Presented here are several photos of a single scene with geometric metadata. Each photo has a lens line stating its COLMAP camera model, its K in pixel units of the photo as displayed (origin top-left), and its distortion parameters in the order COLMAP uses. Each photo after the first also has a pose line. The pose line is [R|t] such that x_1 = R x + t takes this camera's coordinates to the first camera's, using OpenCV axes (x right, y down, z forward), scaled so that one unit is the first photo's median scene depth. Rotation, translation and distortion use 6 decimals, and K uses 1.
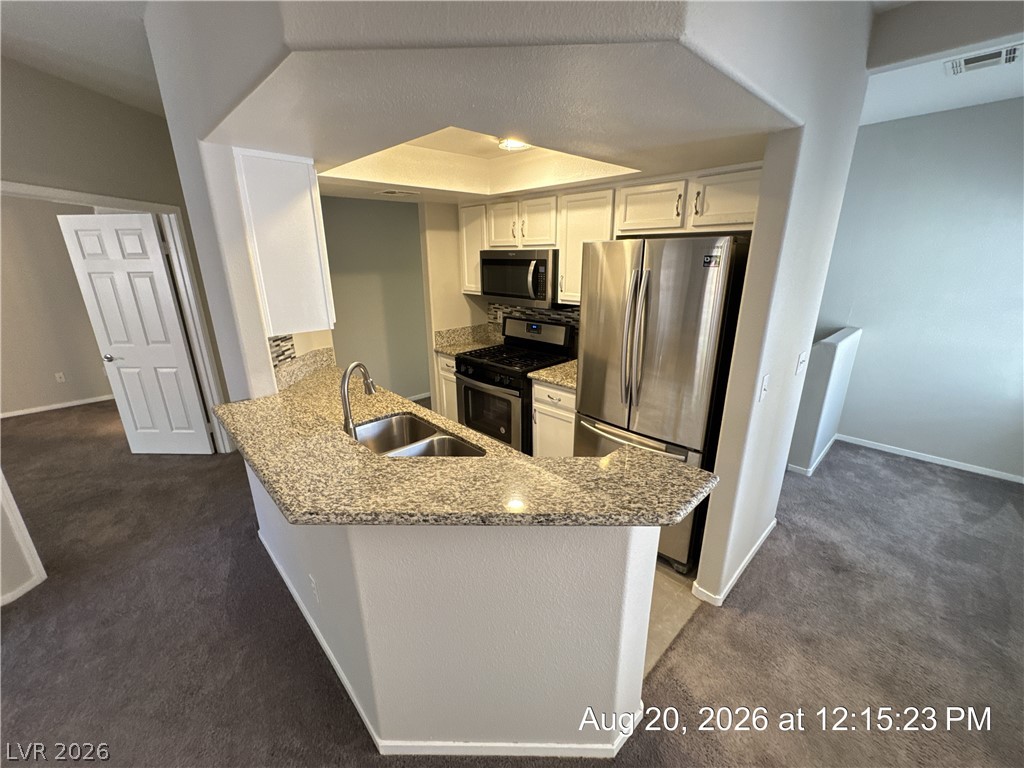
lens RADIAL K [[410.0, 0, 510.1], [0, 410.0, 381.7], [0, 0, 1]] dist [-0.003923, 0.000905]
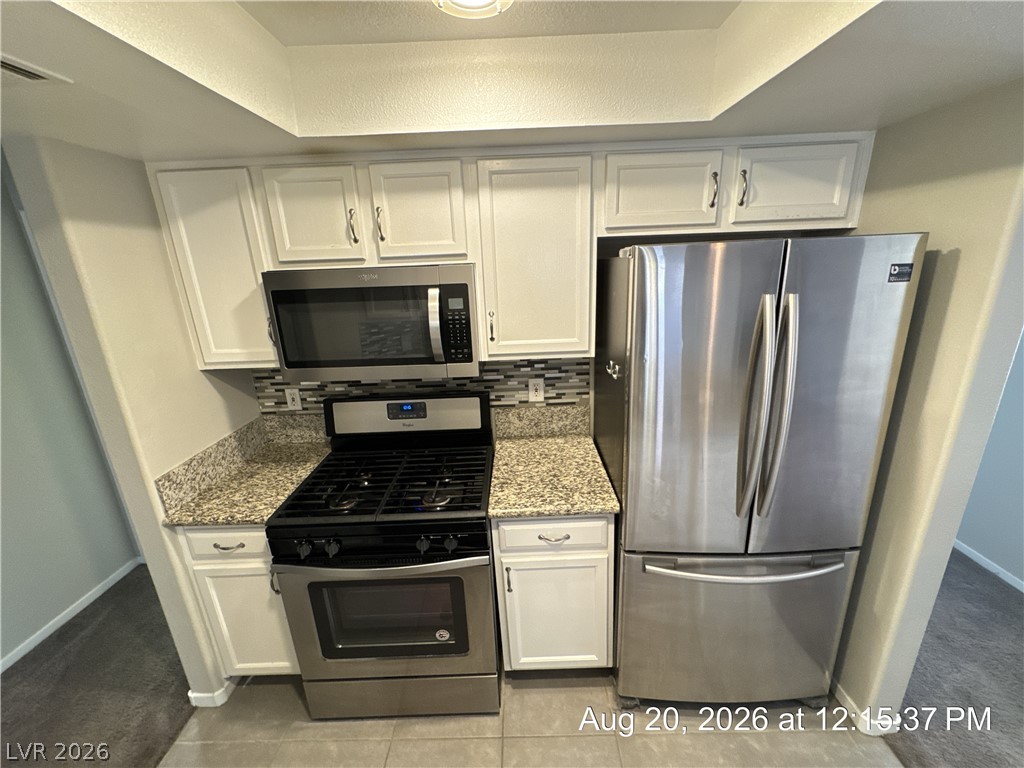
lens RADIAL K [[410.0, 0, 511.0], [0, 410.0, 382.8], [0, 0, 1]] dist [-0.003923, 0.000905]
pose [[0.696659, -0.221621, 0.682313, -0.221847], [0.243081, 0.967748, 0.066141, -0.179700], [-0.674965, 0.119780, 0.728062, 0.547160]]
